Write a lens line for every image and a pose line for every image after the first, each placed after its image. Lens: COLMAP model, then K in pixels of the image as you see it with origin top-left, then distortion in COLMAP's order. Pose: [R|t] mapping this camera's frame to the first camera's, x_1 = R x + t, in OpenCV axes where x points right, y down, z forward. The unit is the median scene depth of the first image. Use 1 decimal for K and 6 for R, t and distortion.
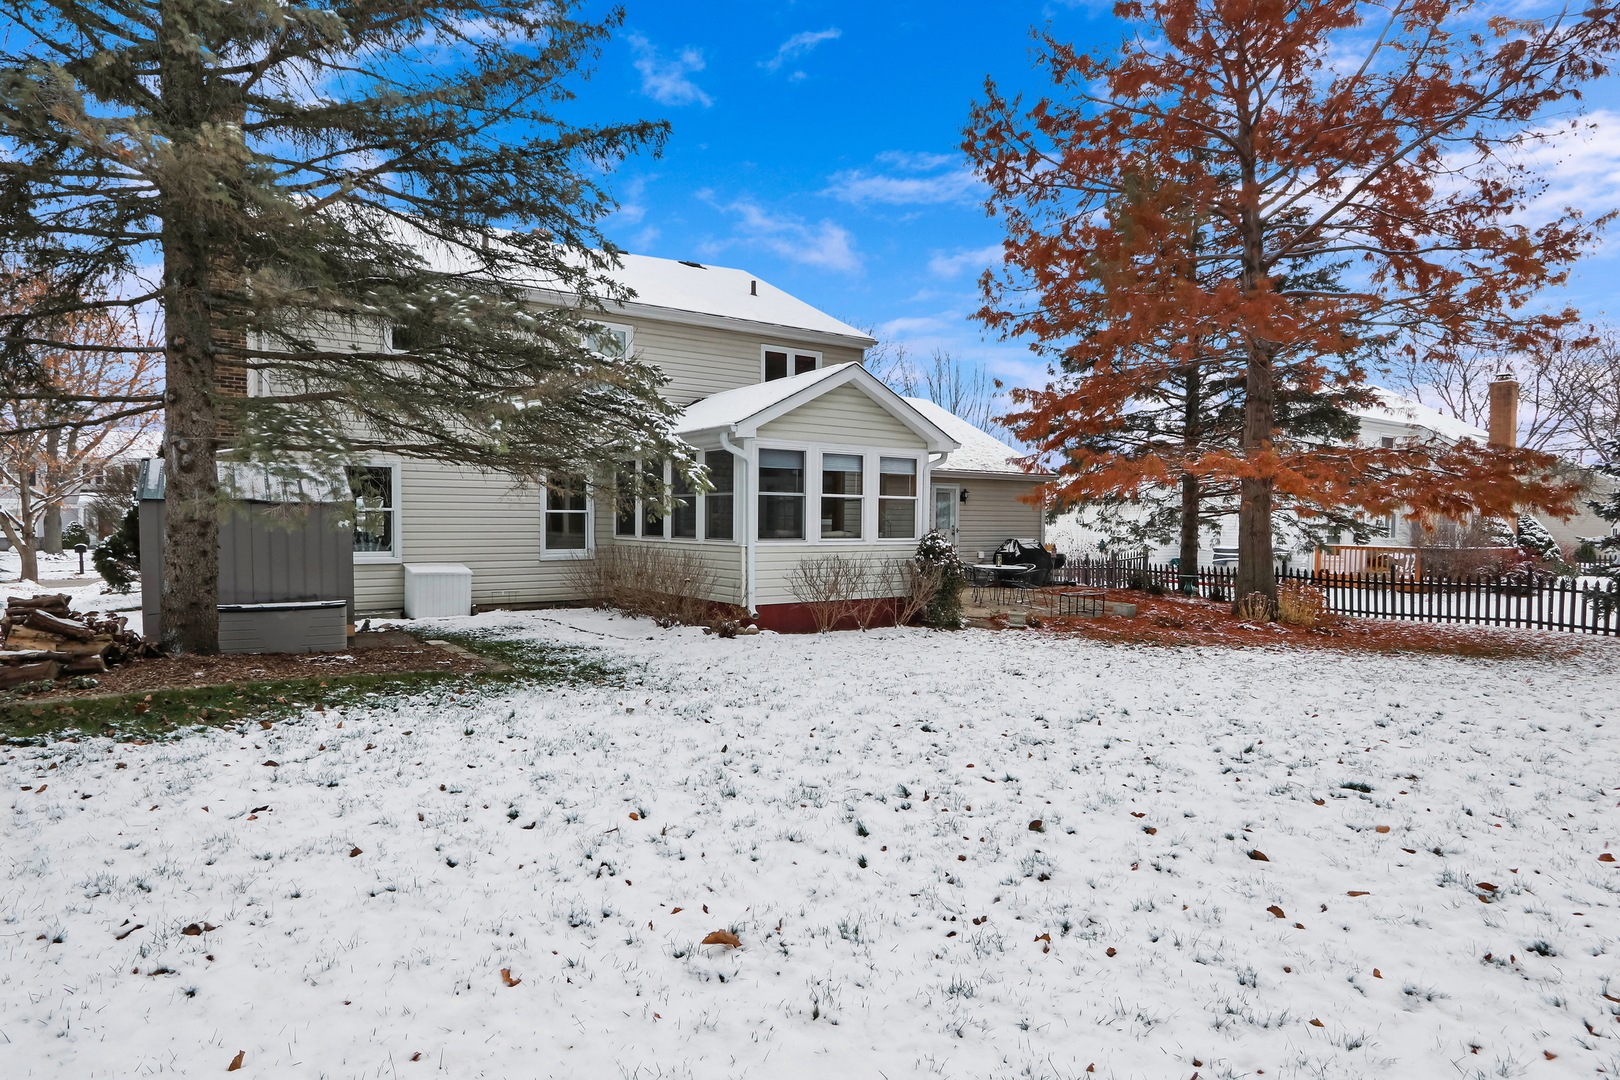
lens RADIAL K [[884.6, 0, 803.4], [0, 884.6, 552.1], [0, 0, 1]] dist [-0.004076, 0.000591]
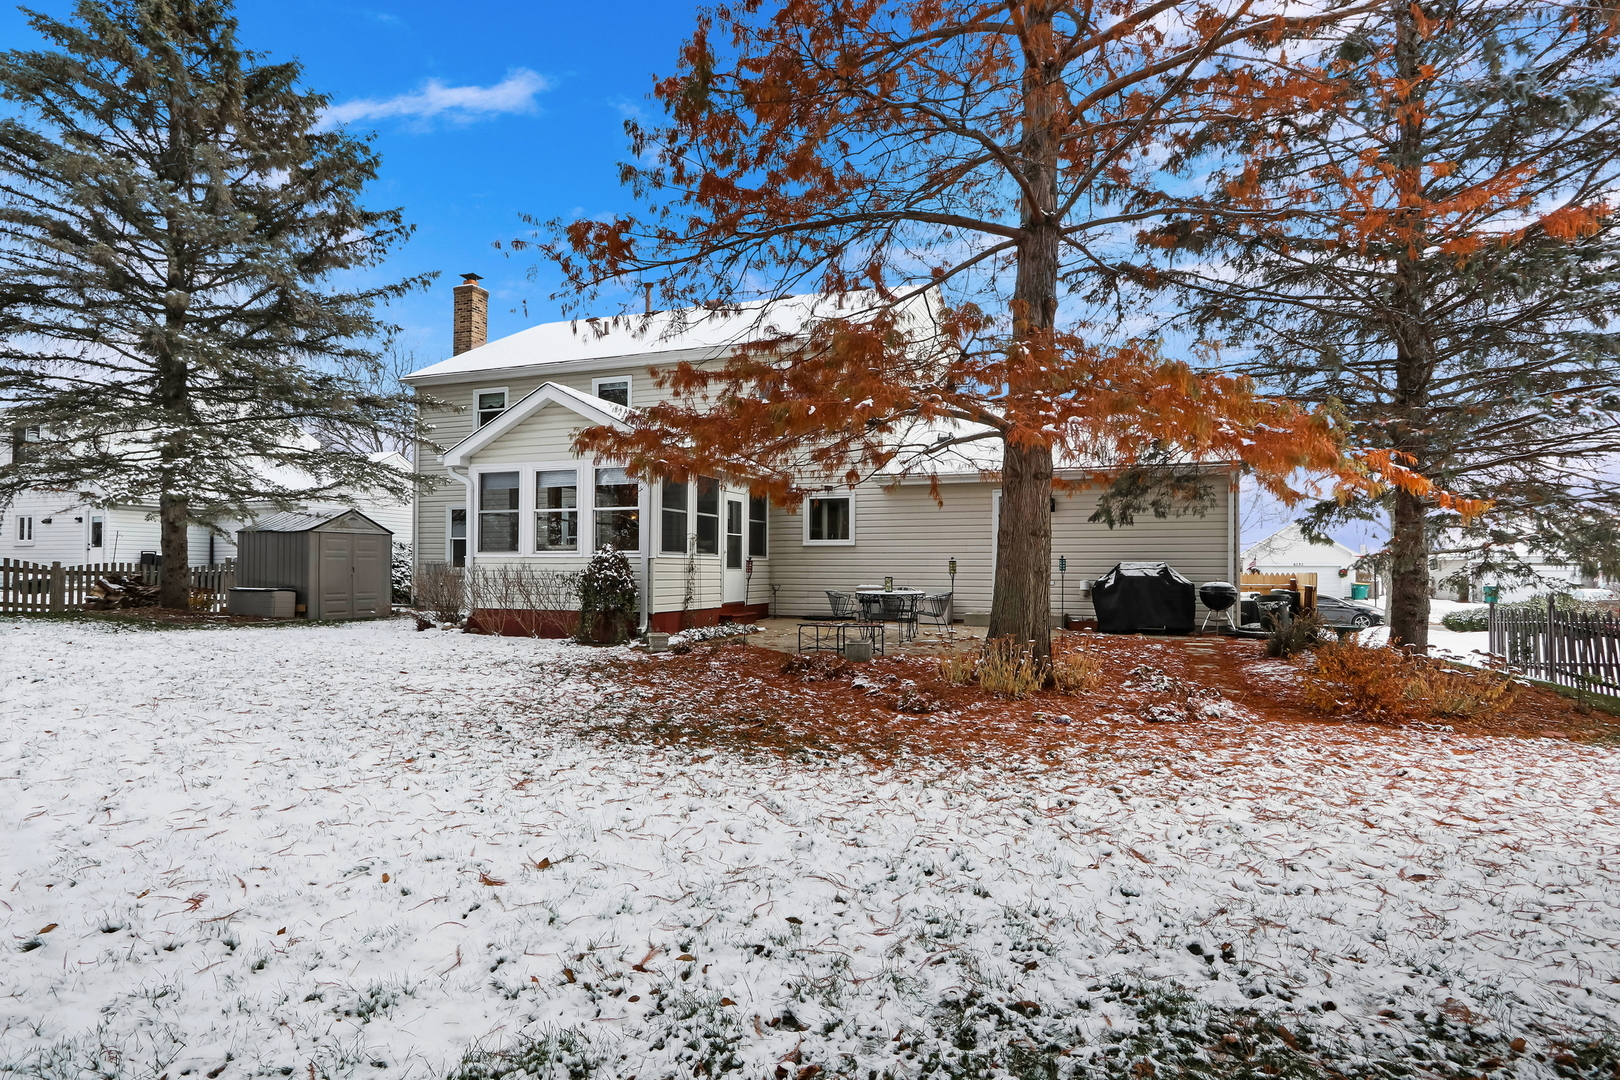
lens RADIAL K [[873.0, 0, 778.4], [0, 873.0, 566.8], [0, 0, 1]] dist [0.025044, 0.000494]
pose [[0.573190, -0.002832, -0.819417, 1.069575], [-0.030353, 0.999234, -0.024686, 0.021863], [0.818860, 0.039021, 0.572665, 0.637477]]
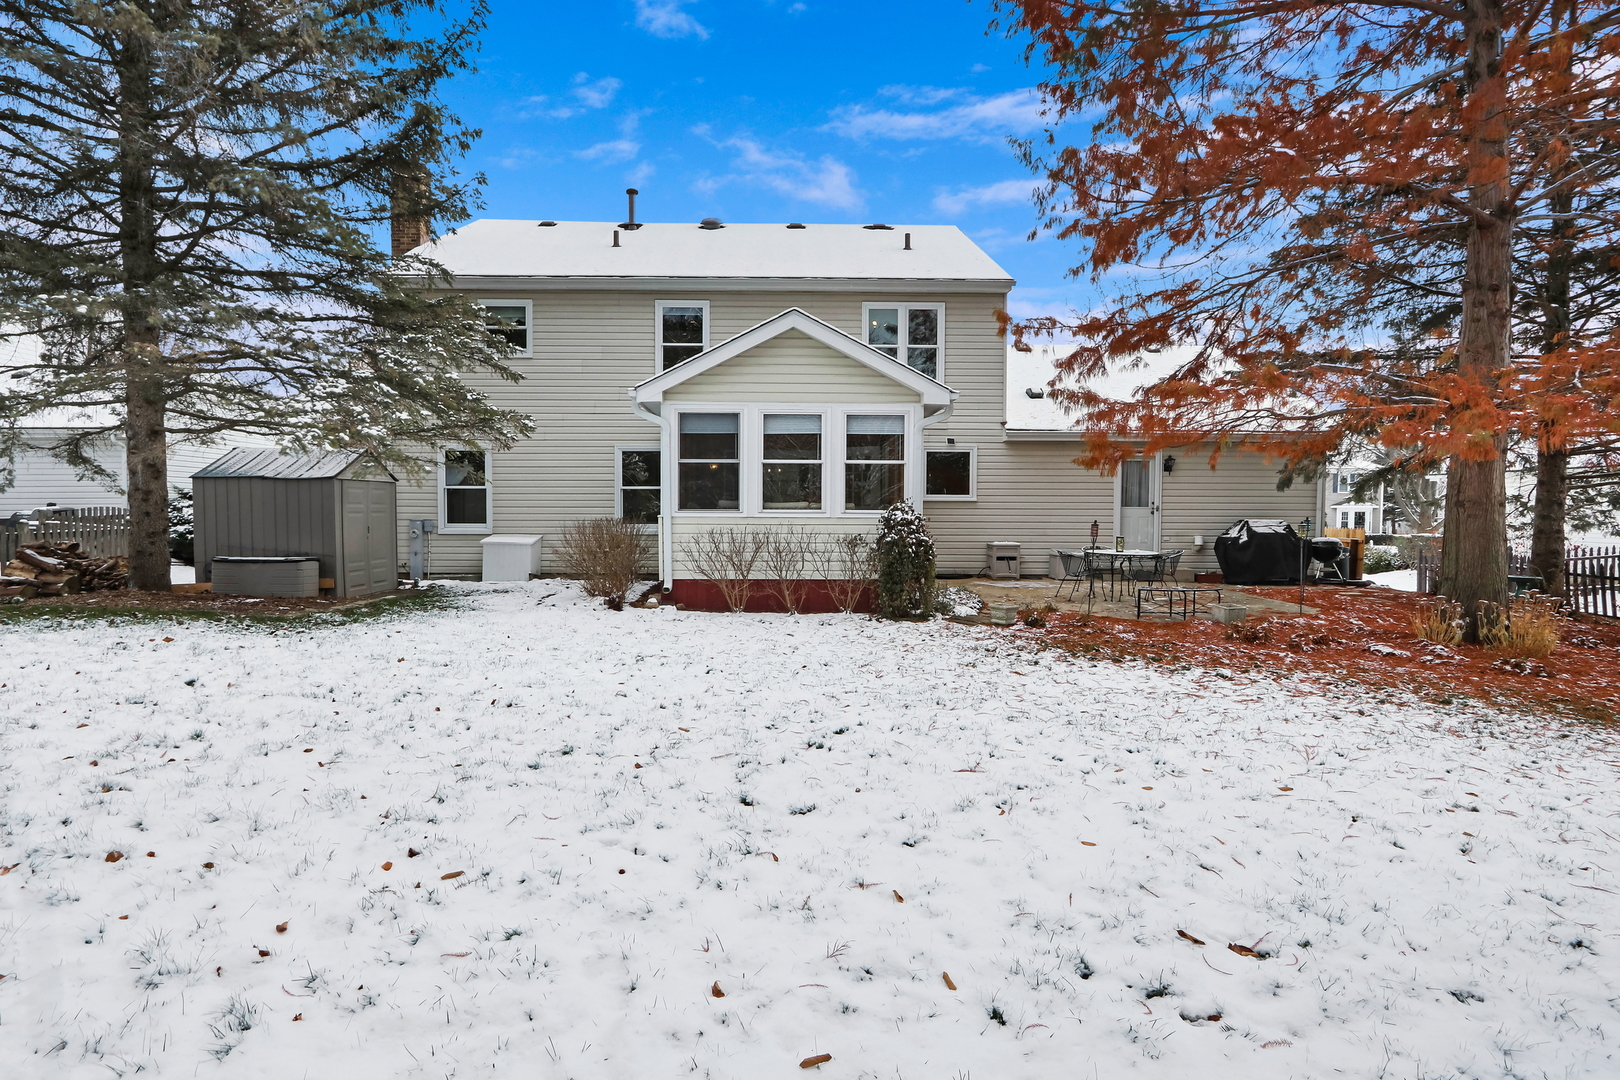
lens RADIAL K [[873.0, 0, 778.4], [0, 873.0, 566.8], [0, 0, 1]] dist [0.025044, 0.000494]
pose [[0.833567, 0.031394, -0.551525, 0.528617], [-0.018565, 0.999412, 0.028830, 0.017049], [0.552106, -0.013793, 0.833660, 0.271008]]
